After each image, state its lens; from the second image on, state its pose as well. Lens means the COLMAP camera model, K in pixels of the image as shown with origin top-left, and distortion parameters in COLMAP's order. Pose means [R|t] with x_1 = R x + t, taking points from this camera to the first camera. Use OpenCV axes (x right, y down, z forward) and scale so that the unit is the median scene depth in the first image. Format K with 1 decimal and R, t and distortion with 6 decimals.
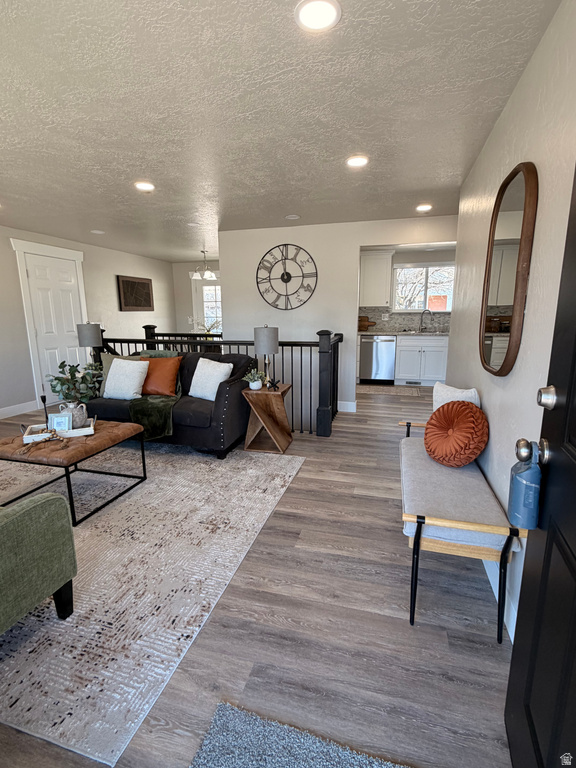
lens RADIAL K [[375.8, 0, 292.2], [0, 375.8, 382.9], [0, 0, 1]] dist [0.000861, -0.001690]
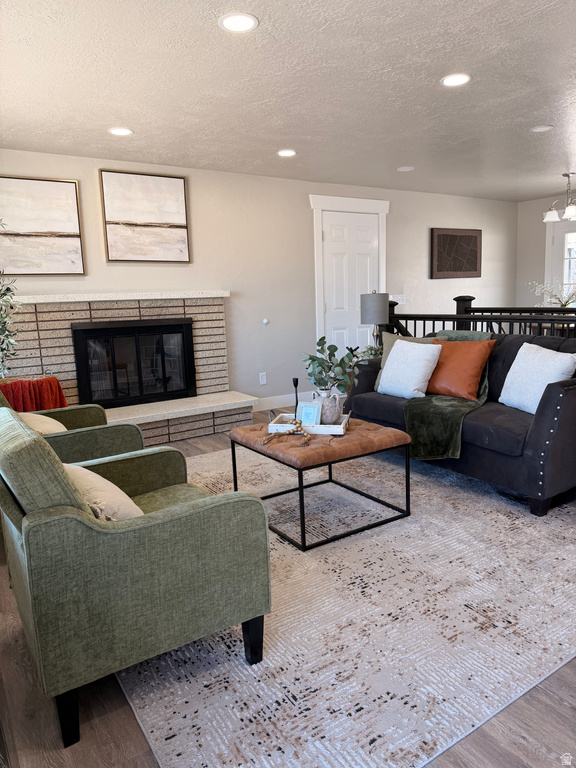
lens RADIAL K [[545.0, 0, 283.6], [0, 545.0, 378.9], [0, 0, 1]] dist [0.042513, -0.058047]
pose [[0.747106, 0.080219, -0.659846, 0.075686], [-0.093766, 0.995483, 0.014858, 0.020565], [0.658058, 0.050771, 0.751254, 0.109458]]
